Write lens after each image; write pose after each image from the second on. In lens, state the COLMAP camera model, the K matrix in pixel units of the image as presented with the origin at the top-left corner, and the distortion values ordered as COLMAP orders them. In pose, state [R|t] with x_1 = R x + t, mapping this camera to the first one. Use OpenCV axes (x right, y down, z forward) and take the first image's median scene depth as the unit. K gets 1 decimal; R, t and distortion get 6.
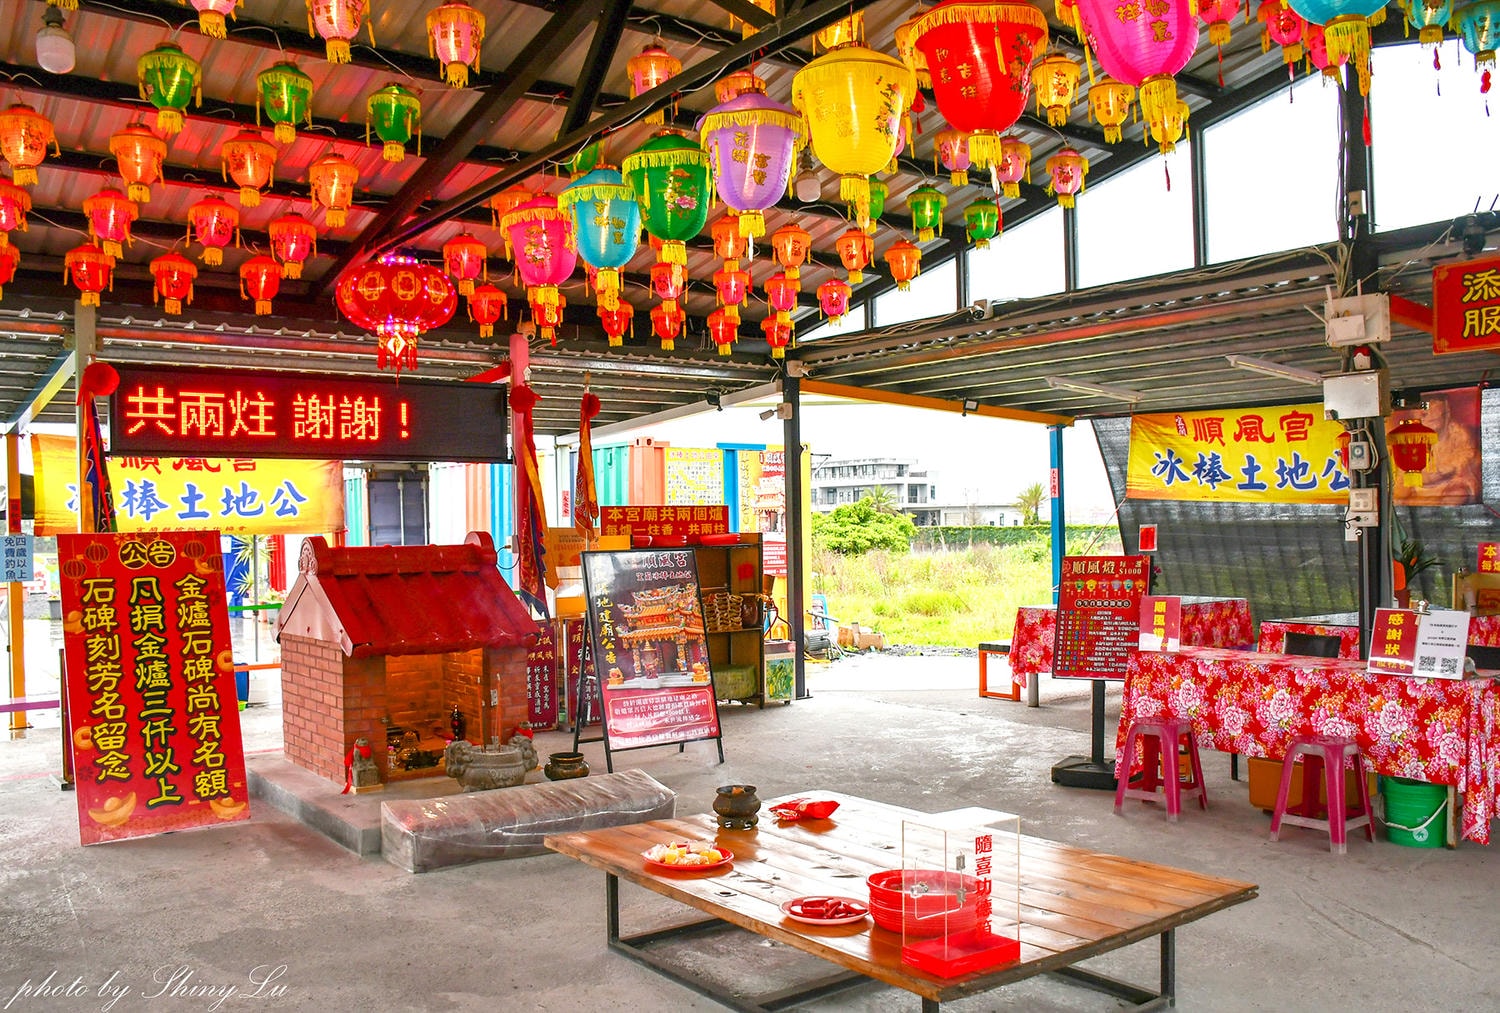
lens RADIAL K [[1273.4, 0, 750.0], [0, 1273.4, 506.5], [0, 0, 1]] dist [-0.068415, -0.003164]
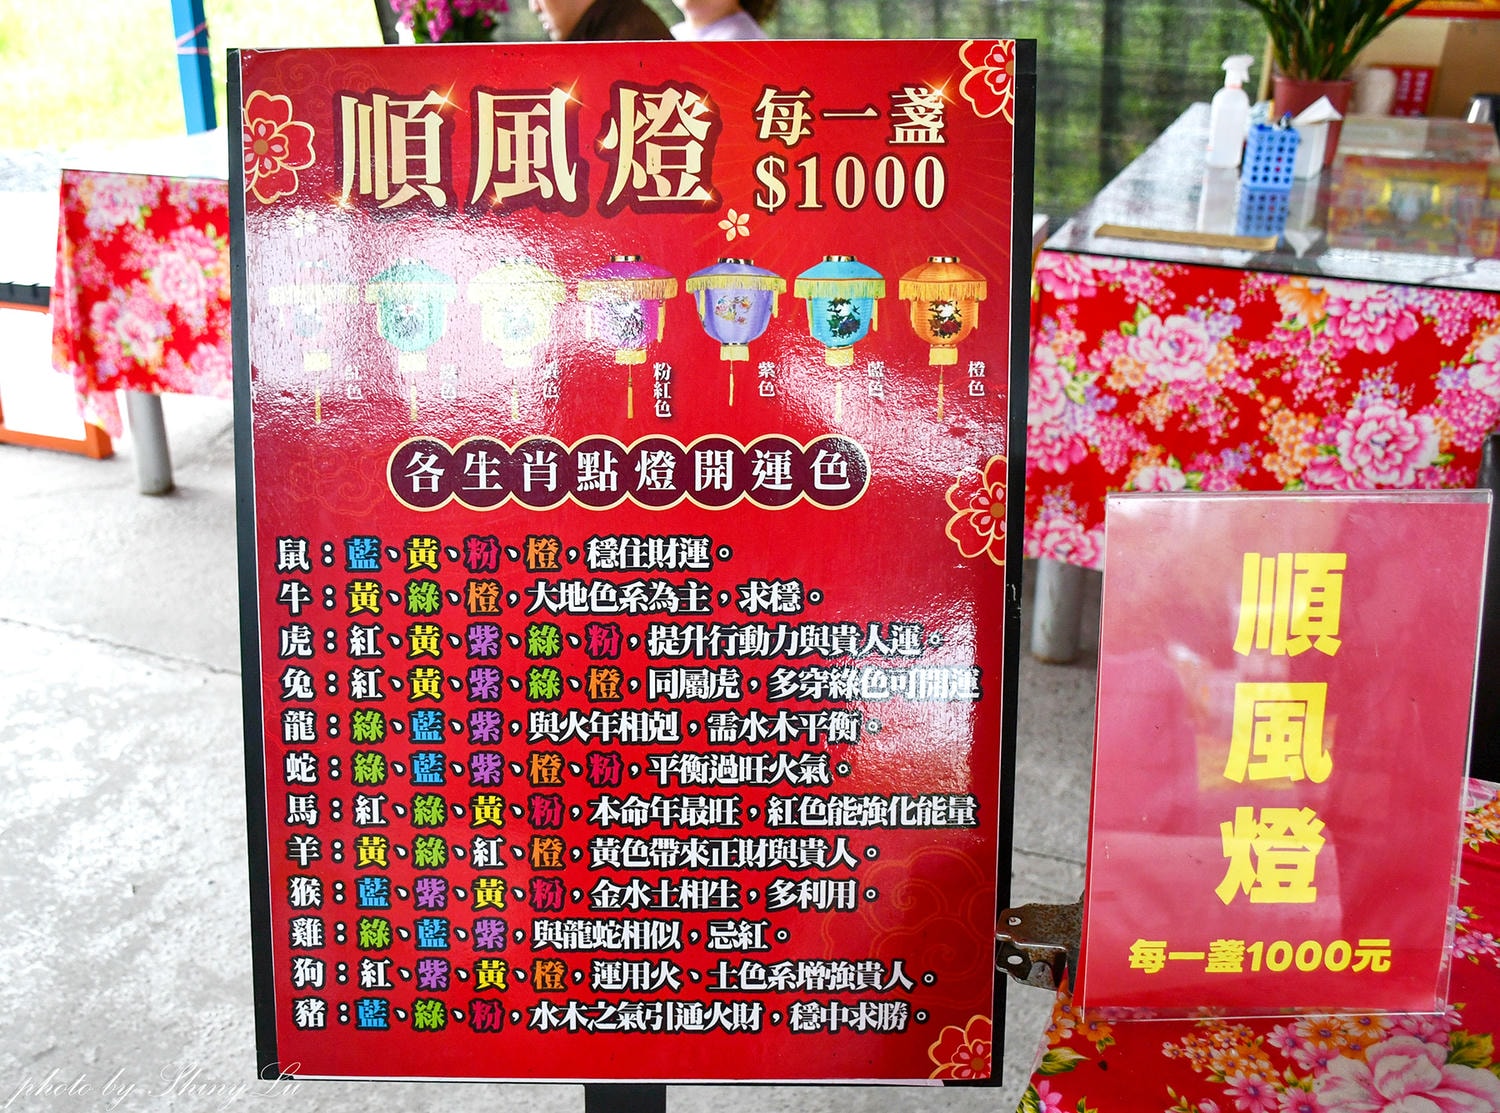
lens RADIAL K [[1578.7, 0, 750.0], [0, 1578.7, 556.5], [0, 0, 1]] dist [-0.076101, -0.000859]
pose [[0.843822, -0.197617, 0.498911, 0.212878], [-0.023143, 0.915456, 0.401752, 0.025062], [-0.536124, -0.350554, 0.767908, 0.874386]]
